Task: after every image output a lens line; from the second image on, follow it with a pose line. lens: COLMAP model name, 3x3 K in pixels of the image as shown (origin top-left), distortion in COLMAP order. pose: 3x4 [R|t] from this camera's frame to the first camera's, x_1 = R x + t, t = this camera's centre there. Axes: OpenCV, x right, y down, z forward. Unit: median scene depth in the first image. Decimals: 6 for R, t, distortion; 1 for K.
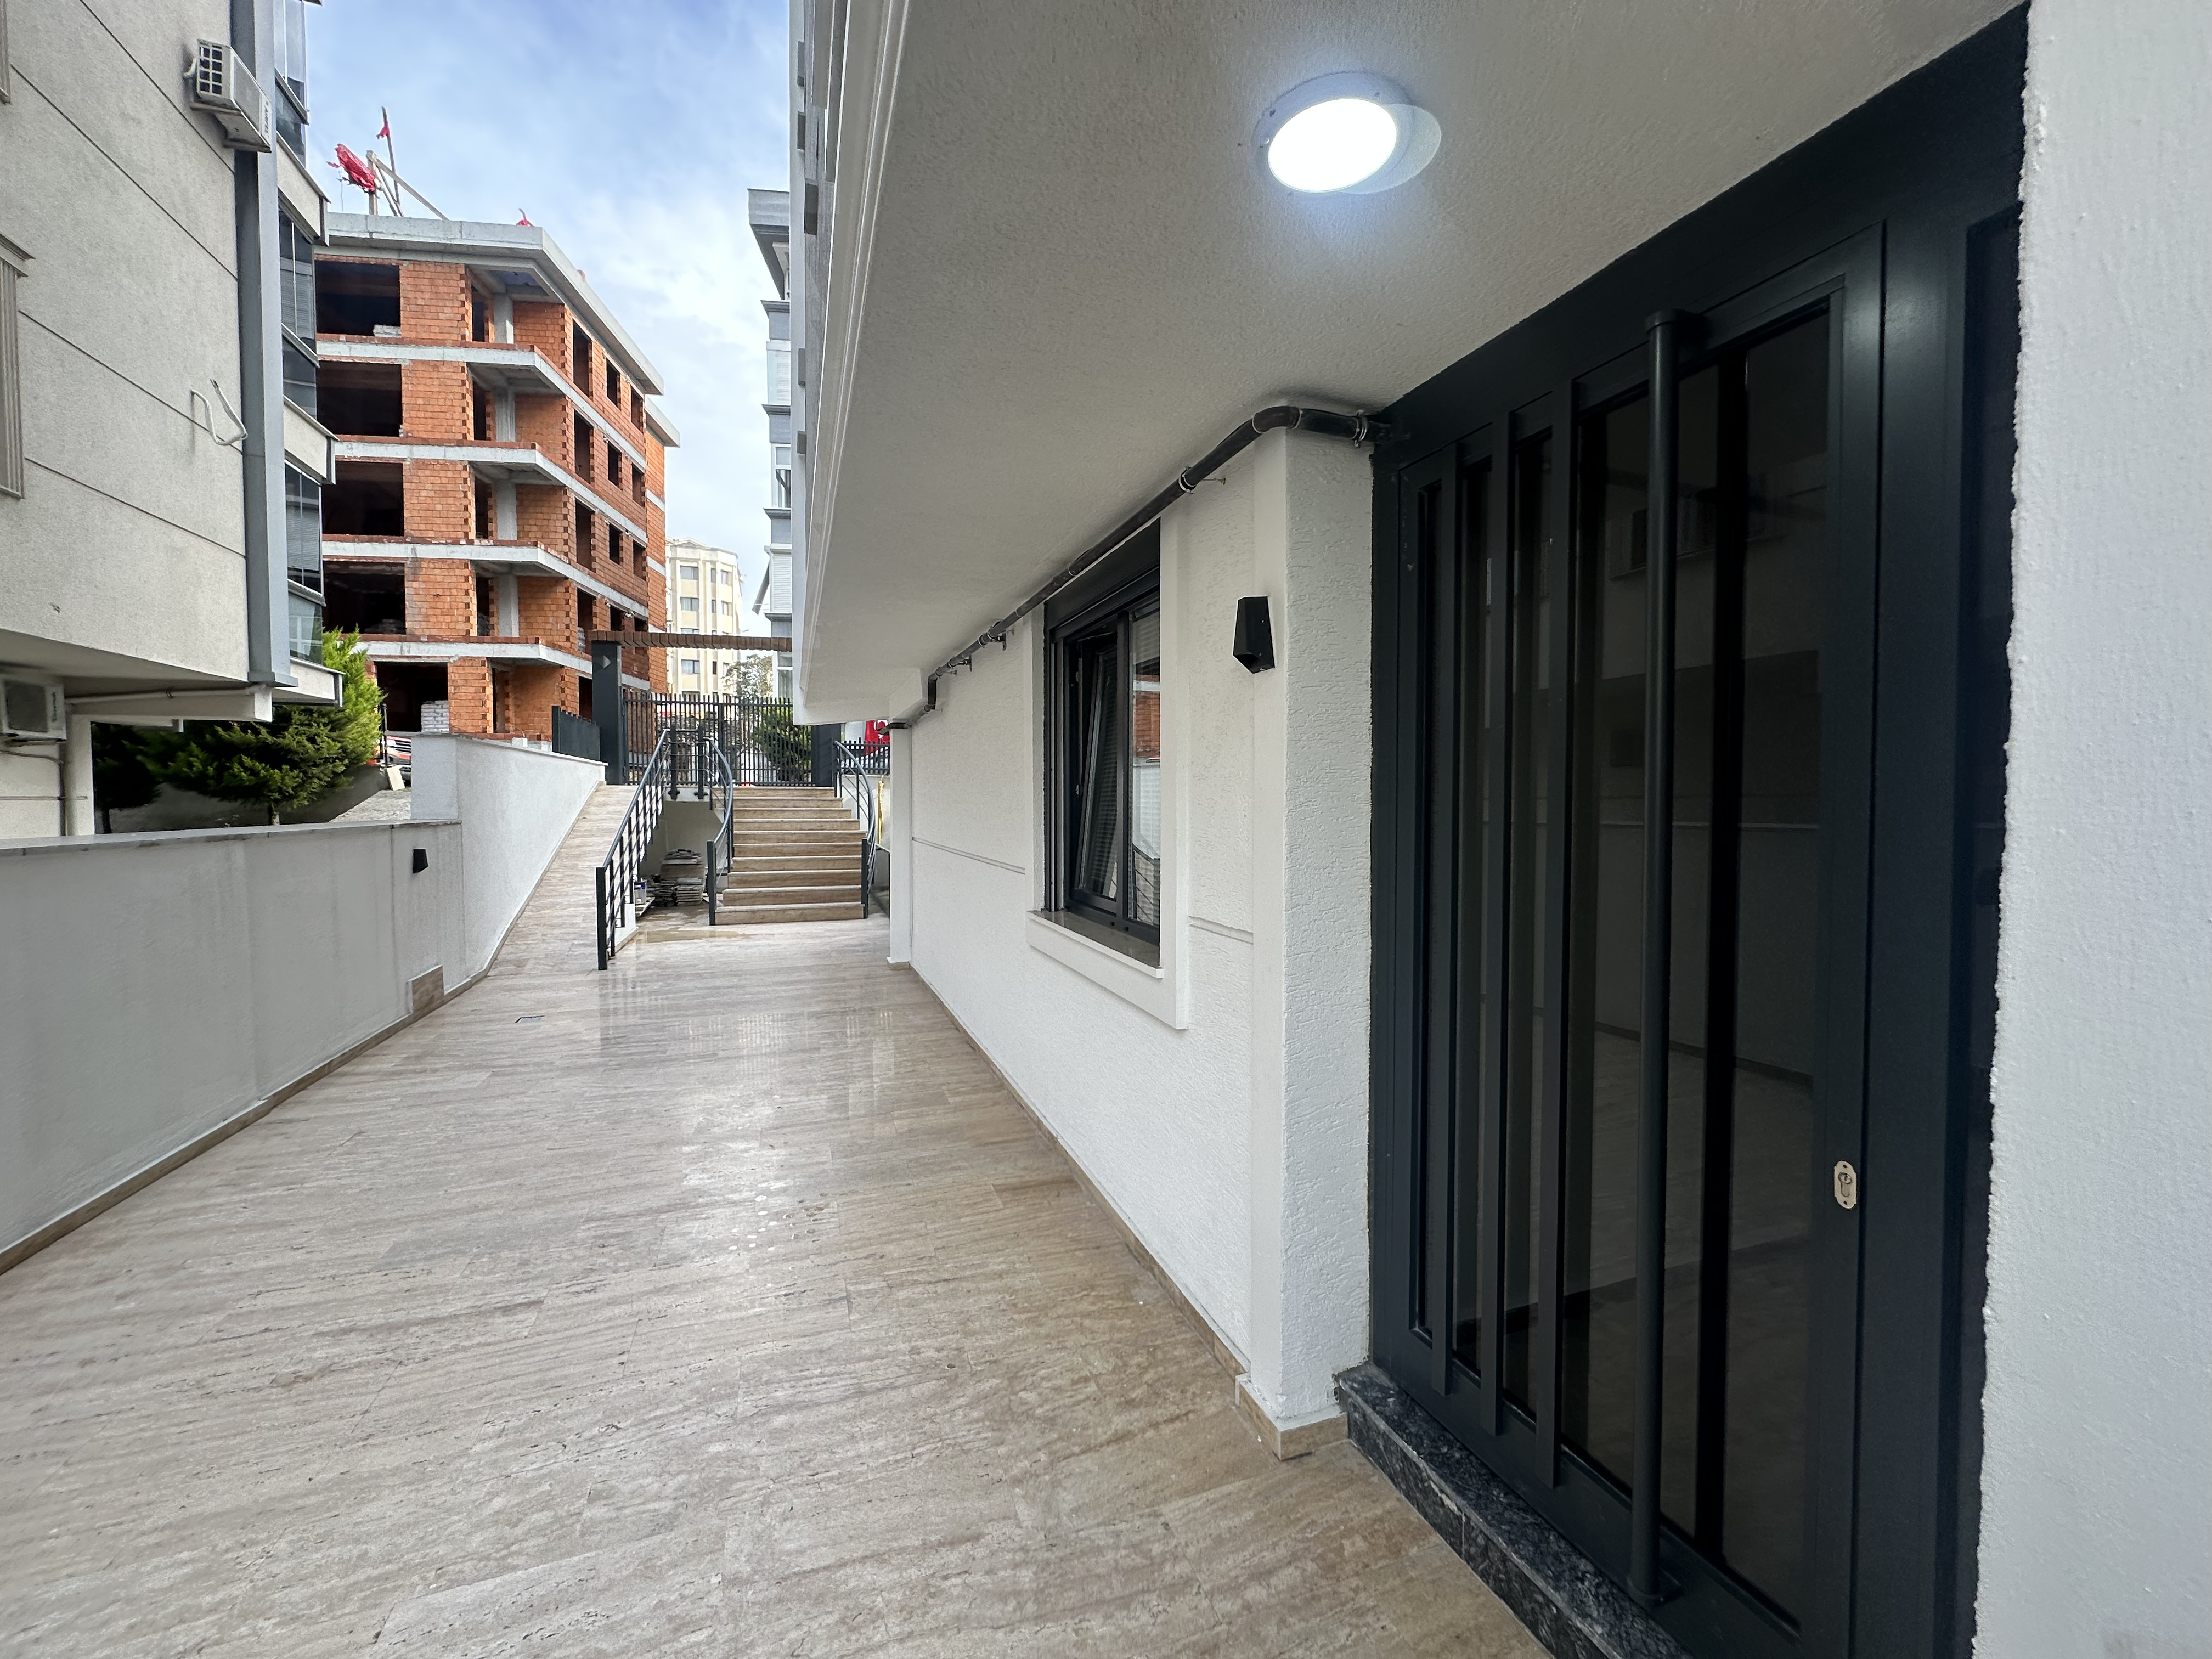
lens RADIAL K [[880.9, 0, 1103.7], [0, 880.9, 829.6], [0, 0, 1]] dist [-0.003203, 0.000409]
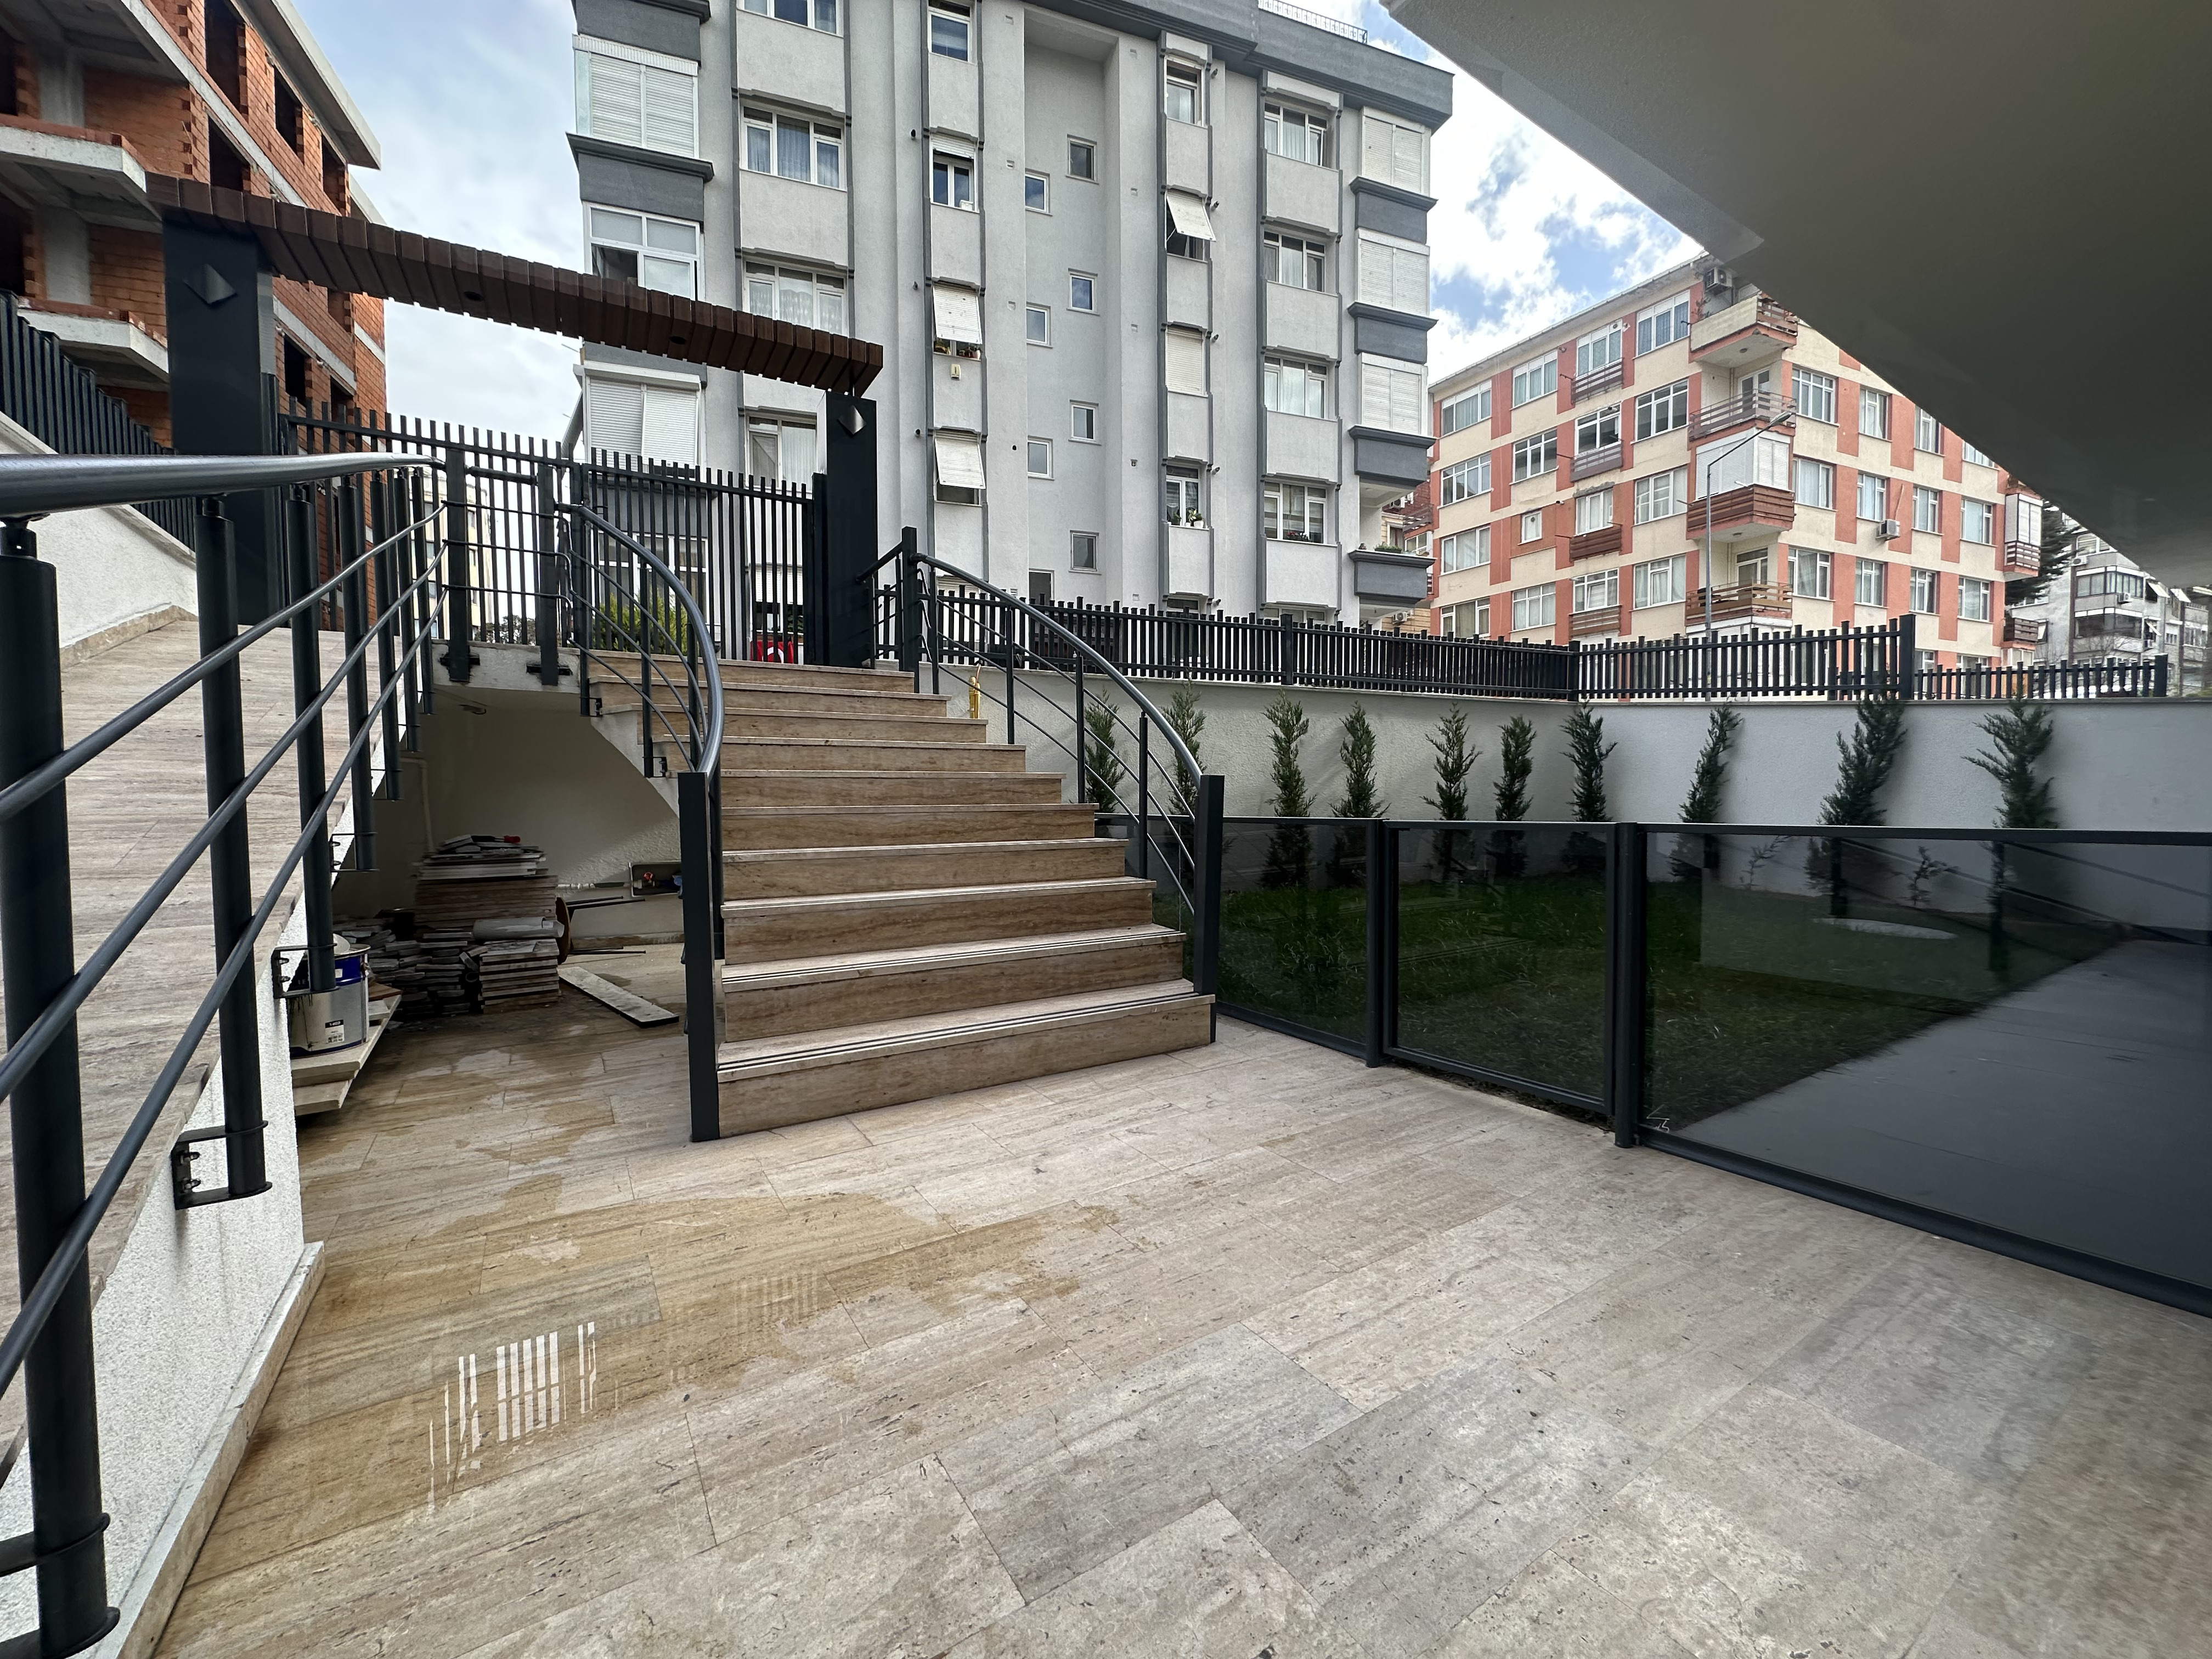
lens RADIAL K [[880.9, 0, 1103.7], [0, 880.9, 829.6], [0, 0, 1]] dist [-0.003203, 0.000409]
pose [[0.975332, -0.016818, 0.220103, -0.164835], [0.017068, 0.999854, 0.000765, 0.012325], [-0.220084, 0.003011, 0.975476, 0.315862]]
